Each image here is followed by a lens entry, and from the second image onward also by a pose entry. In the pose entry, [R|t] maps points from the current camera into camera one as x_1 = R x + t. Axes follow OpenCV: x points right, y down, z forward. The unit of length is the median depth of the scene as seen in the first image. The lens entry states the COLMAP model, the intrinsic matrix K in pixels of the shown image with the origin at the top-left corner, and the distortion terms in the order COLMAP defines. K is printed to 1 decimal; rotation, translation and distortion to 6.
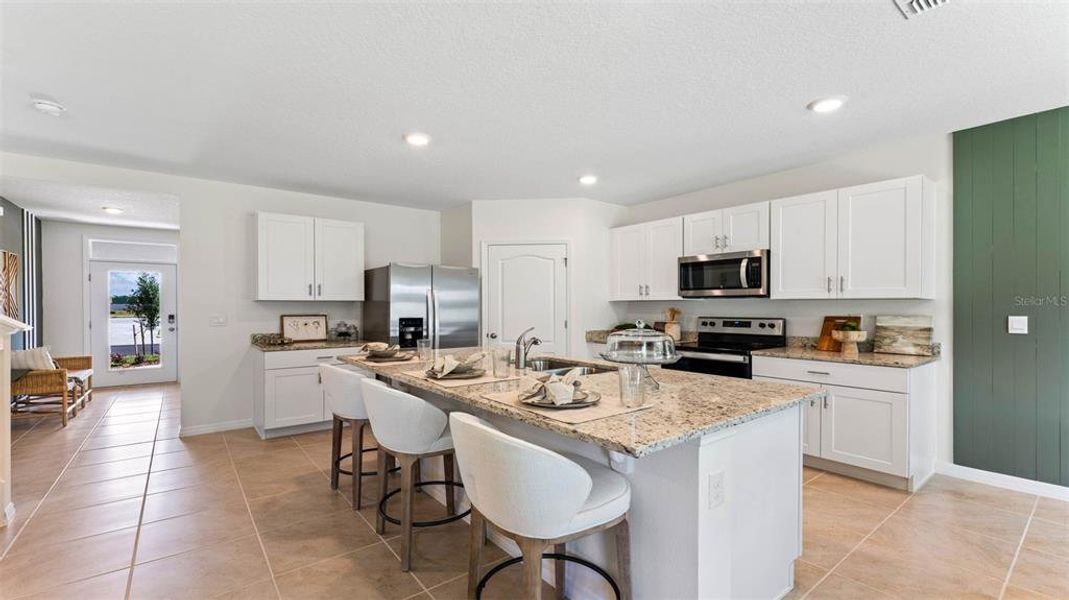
lens RADIAL K [[440.0, 0, 523.2], [0, 440.0, 310.2], [0, 0, 1]] dist [-0.004483, -0.000054]
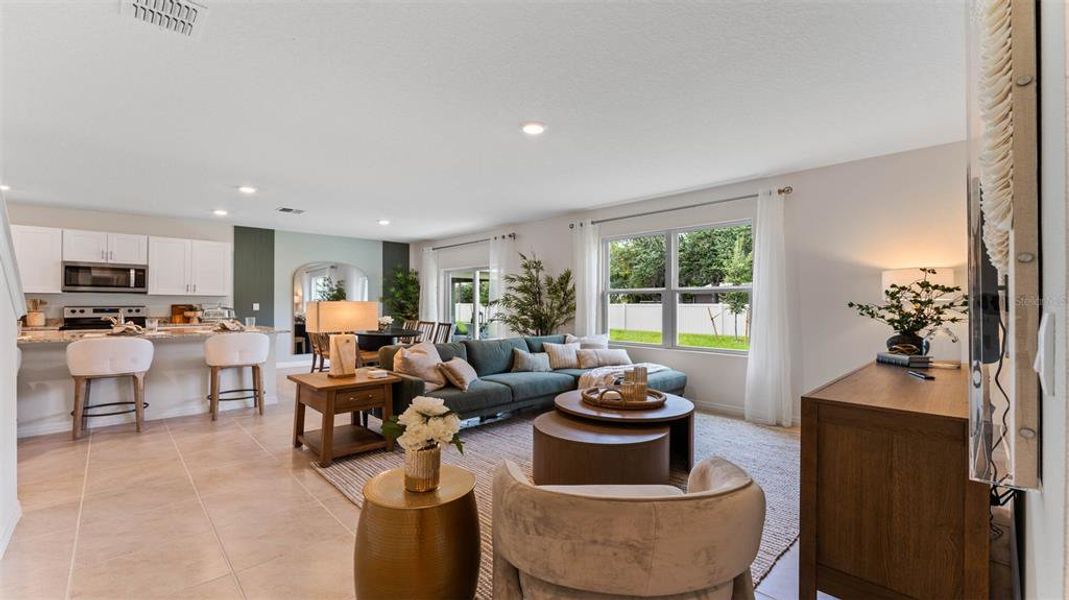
lens RADIAL K [[474.5, 0, 552.3], [0, 474.5, 301.6], [0, 0, 1]] dist [0.009283, 0.000362]
pose [[-0.089374, 0.005376, 0.995984, -1.204674], [0.005962, 0.999970, -0.004862, 0.017070], [-0.995980, 0.005503, -0.089404, -0.329229]]
